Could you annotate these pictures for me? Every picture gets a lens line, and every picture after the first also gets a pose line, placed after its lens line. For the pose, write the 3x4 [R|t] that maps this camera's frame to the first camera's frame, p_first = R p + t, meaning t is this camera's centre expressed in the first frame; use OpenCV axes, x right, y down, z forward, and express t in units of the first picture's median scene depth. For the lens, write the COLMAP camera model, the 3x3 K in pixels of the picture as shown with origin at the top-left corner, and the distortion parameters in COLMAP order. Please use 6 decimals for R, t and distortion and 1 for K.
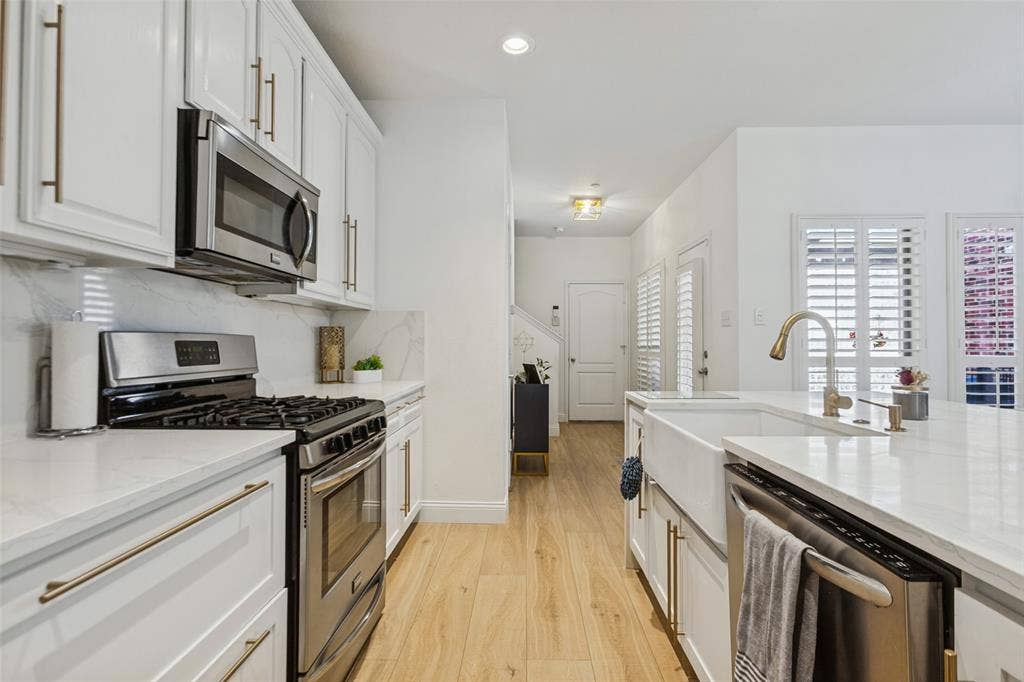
lens RADIAL K [[525.8, 0, 486.5], [0, 525.8, 339.8], [0, 0, 1]] dist [0.305598, 0.000111]
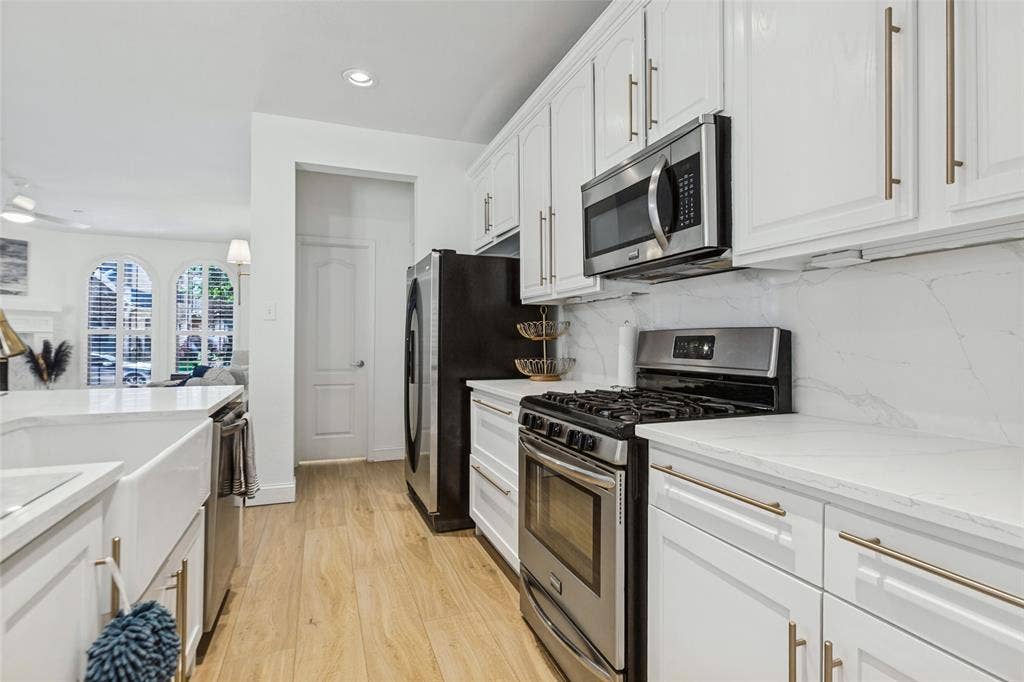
lens RADIAL K [[496.4, 0, 512.0], [0, 496.4, 341.0], [0, 0, 1]] dist [-0.001756, 0.000318]
pose [[-0.921029, -0.001528, -0.389491, 0.110686], [0.002276, 0.999954, -0.009303, 0.012623], [0.389487, -0.009455, -0.920983, 1.125394]]
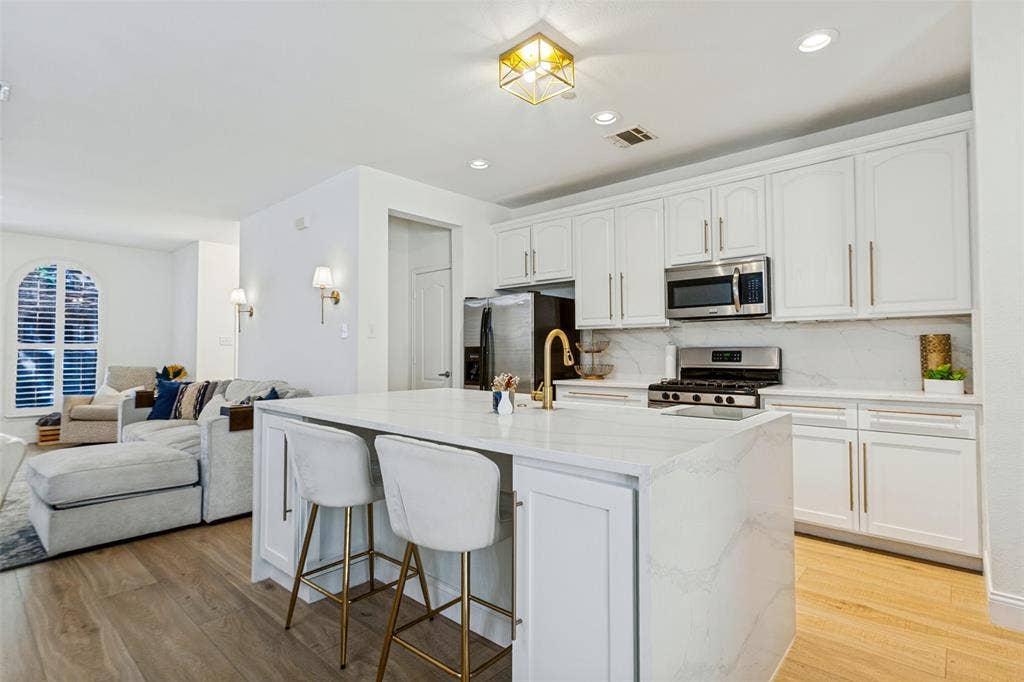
lens RADIAL K [[496.4, 0, 512.0], [0, 496.4, 341.0], [0, 0, 1]] dist [-0.001756, 0.000318]
pose [[-0.647994, -0.011713, -0.761556, 0.955718], [0.012811, 0.999573, -0.026274, 0.002605], [0.761538, -0.026782, -0.647567, 1.046582]]
